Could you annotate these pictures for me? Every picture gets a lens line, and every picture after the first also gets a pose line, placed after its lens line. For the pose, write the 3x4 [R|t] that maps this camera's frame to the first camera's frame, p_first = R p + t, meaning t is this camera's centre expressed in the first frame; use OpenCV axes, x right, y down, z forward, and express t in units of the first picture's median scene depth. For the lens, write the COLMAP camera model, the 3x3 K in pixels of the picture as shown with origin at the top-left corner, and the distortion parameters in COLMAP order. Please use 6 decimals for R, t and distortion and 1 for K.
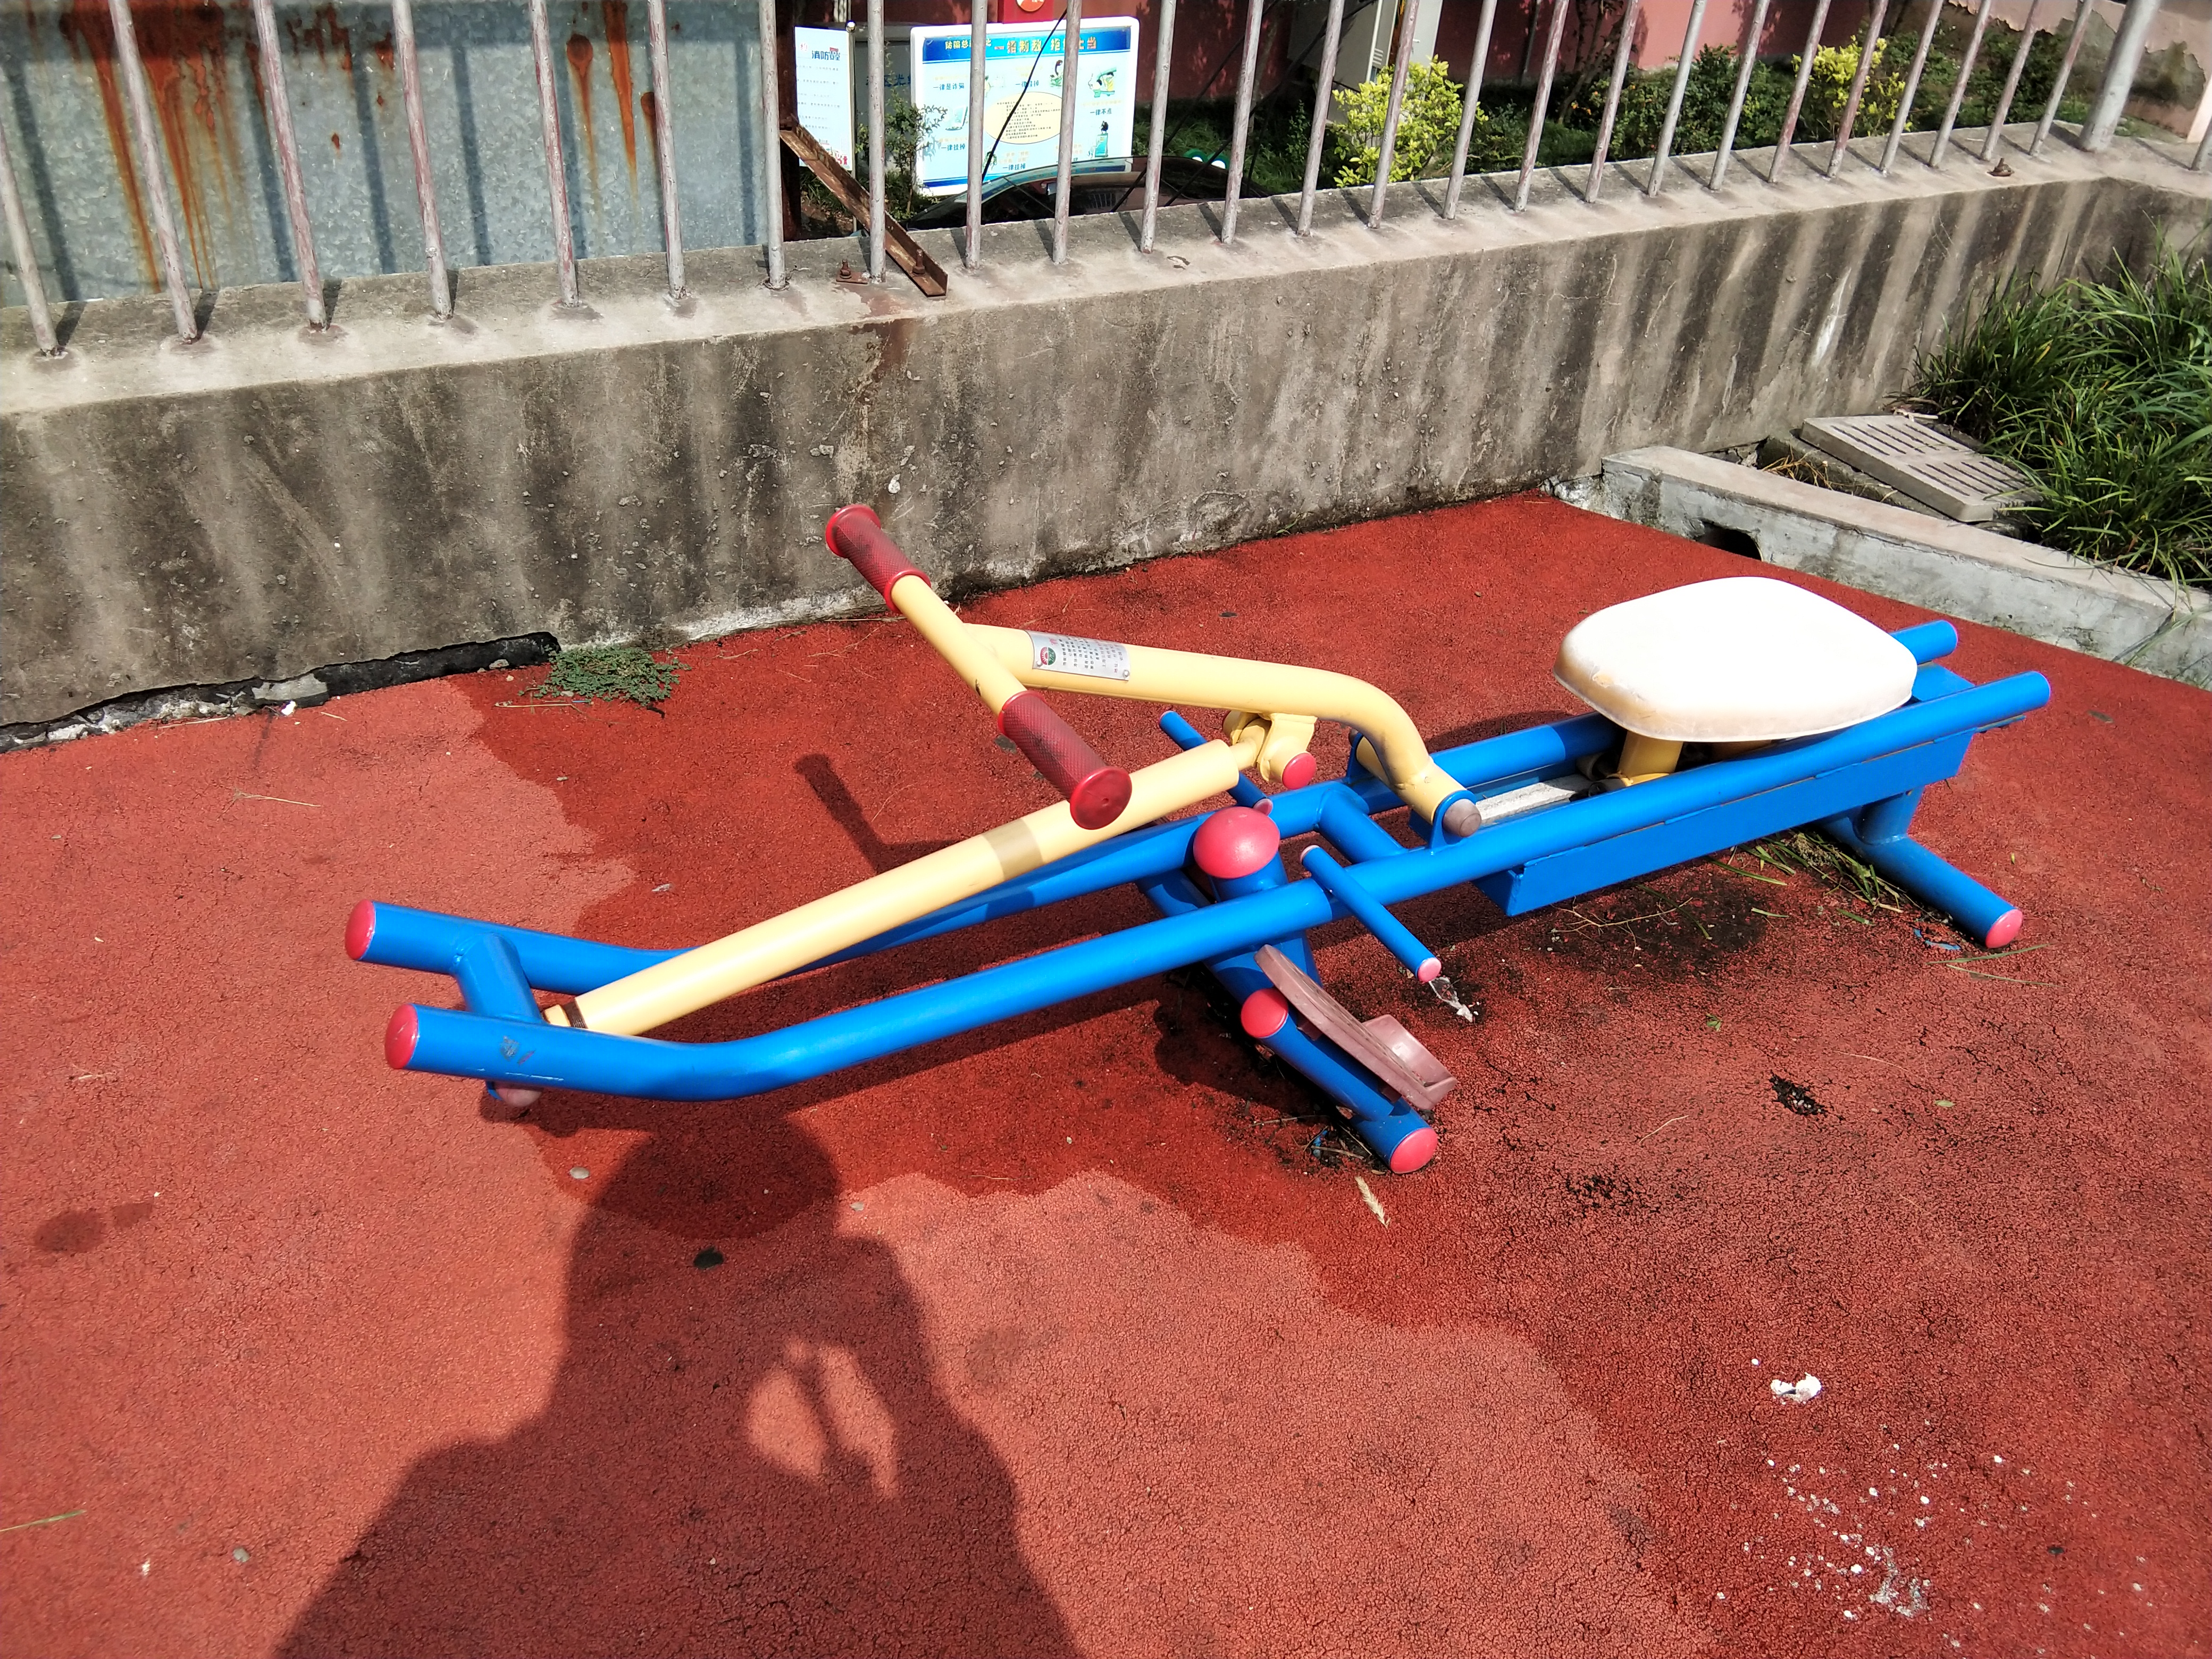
lens RADIAL K [[1756.1, 0, 1106.0], [0, 1756.1, 829.5], [0, 0, 1]] dist [0.156827, -0.258348]
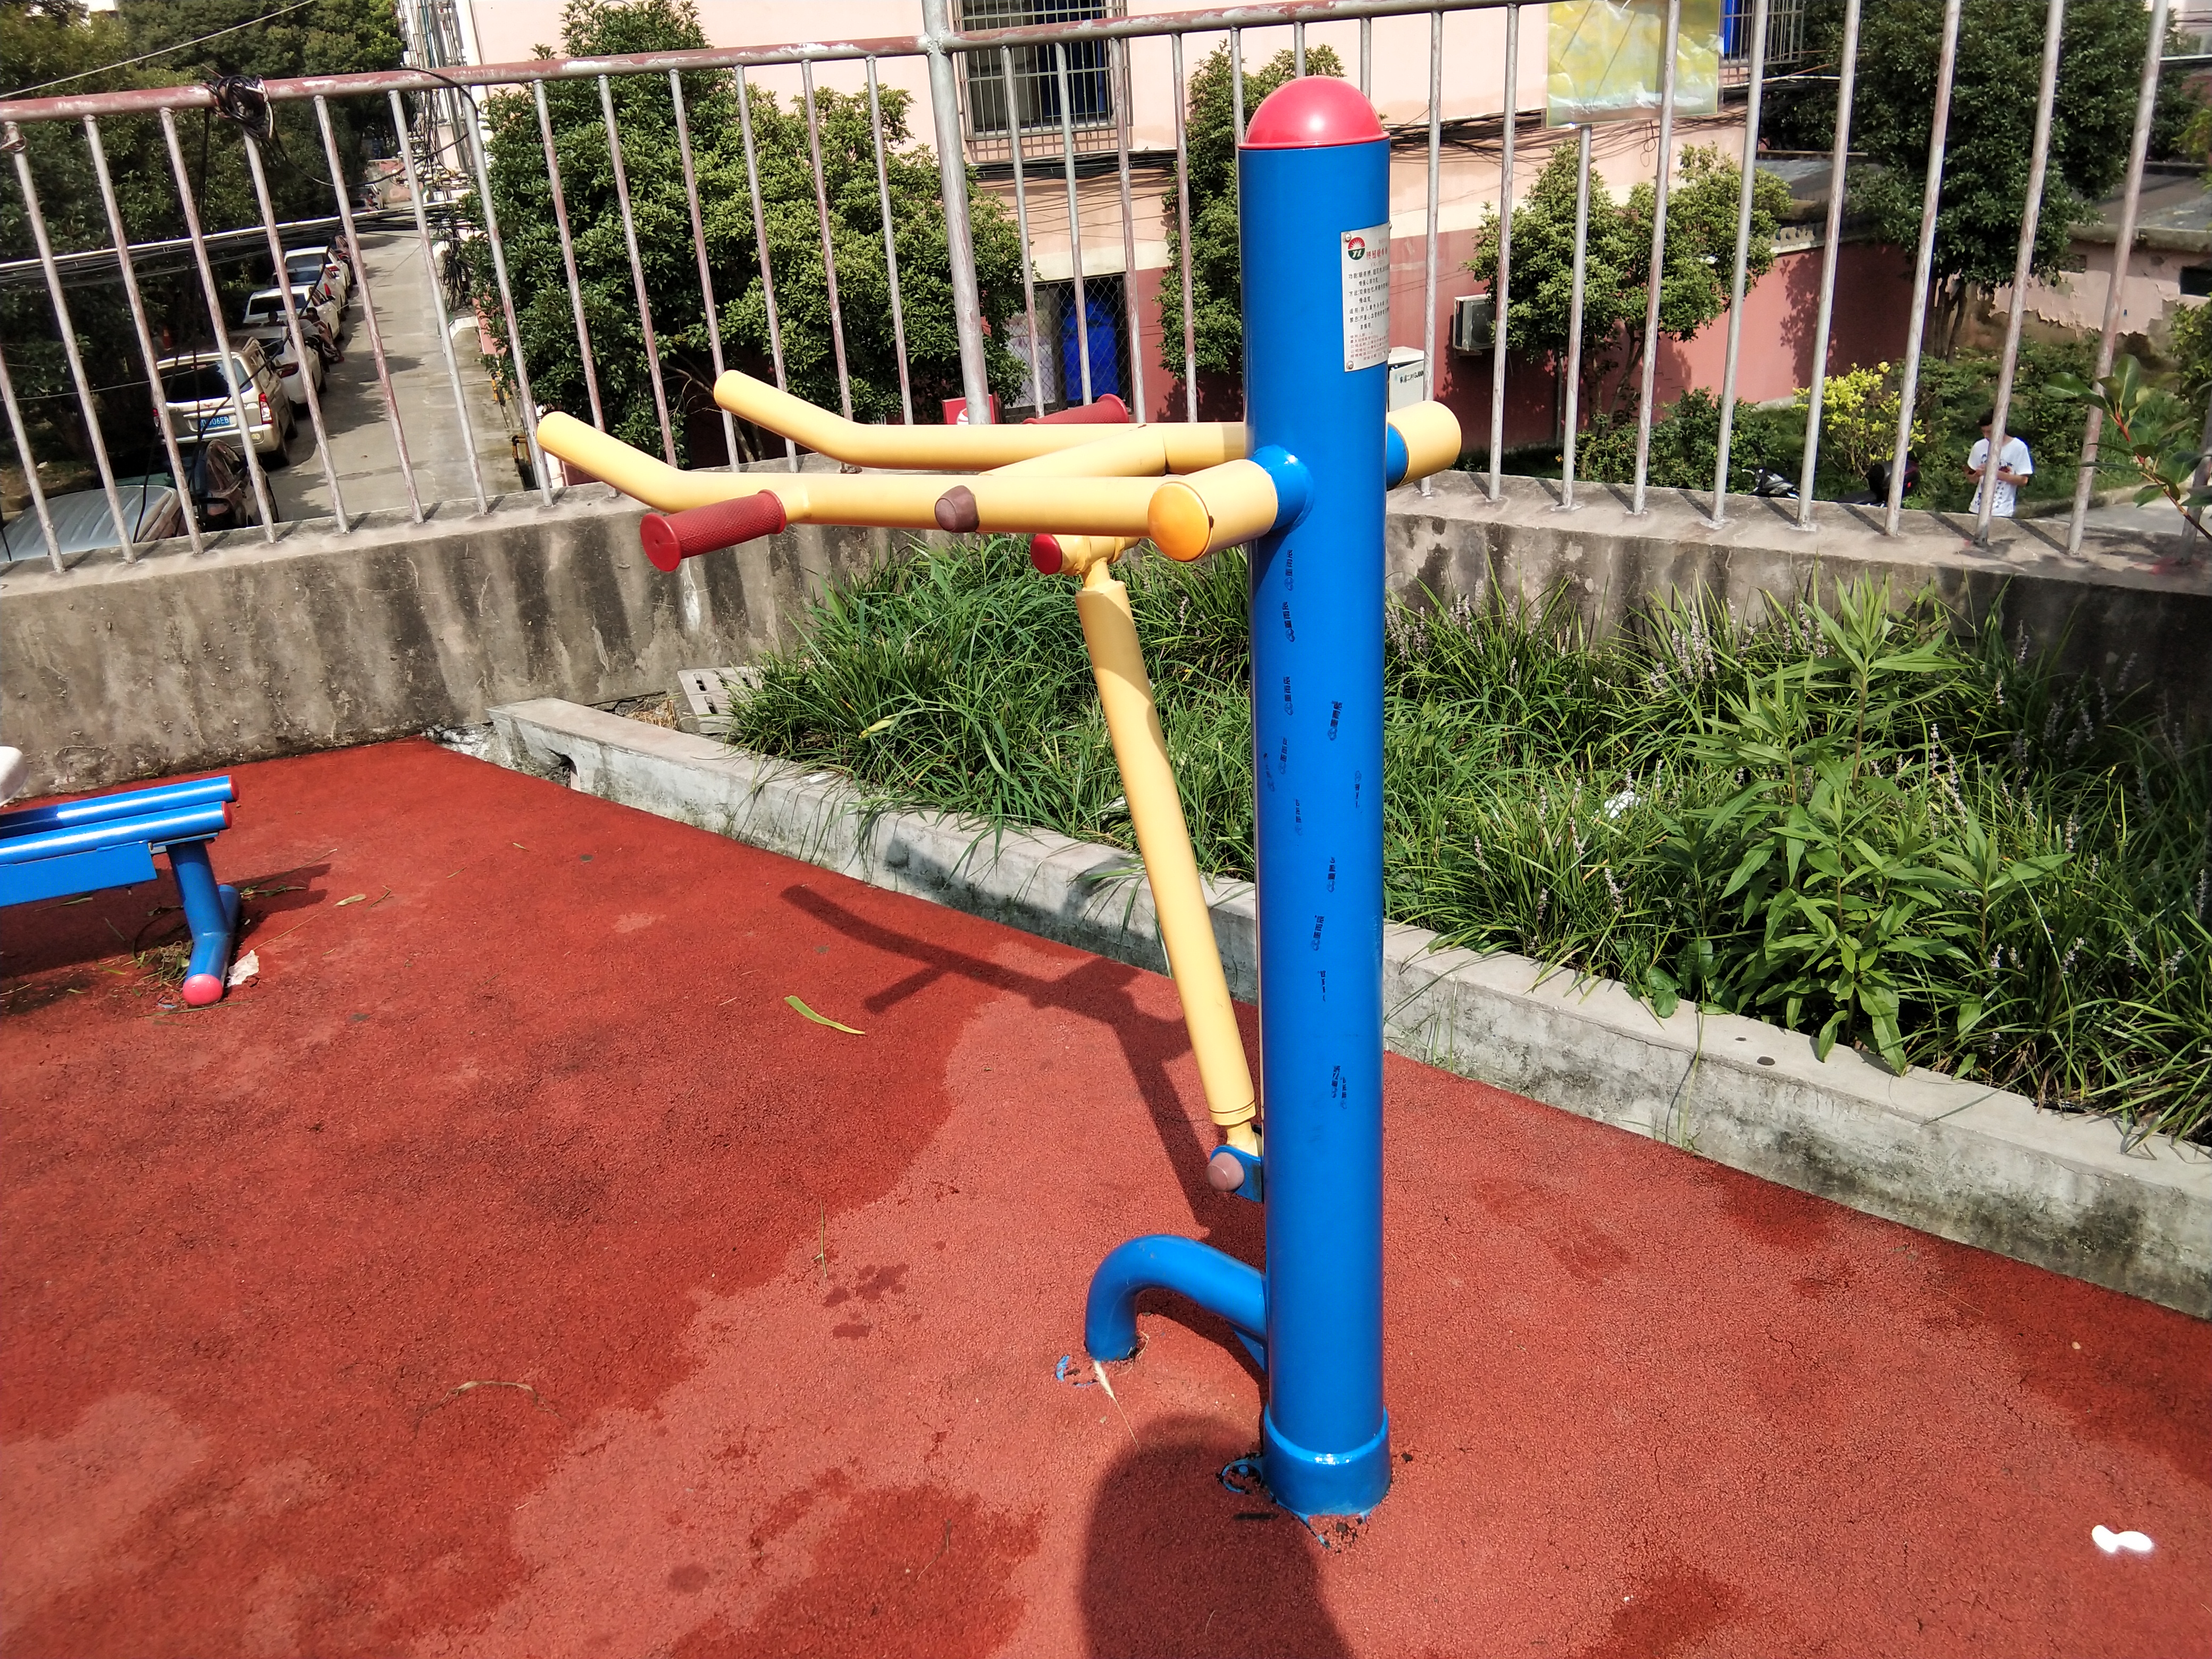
lens RADIAL K [[1742.5, 0, 1077.6], [0, 1742.5, 810.5], [0, 0, 1]] dist [0.108975, -0.156997]
pose [[0.975963, -0.072762, -0.205433, 1.243598], [0.025345, 0.974119, -0.224612, 0.205111], [0.216460, 0.214006, 0.952547, -0.122821]]
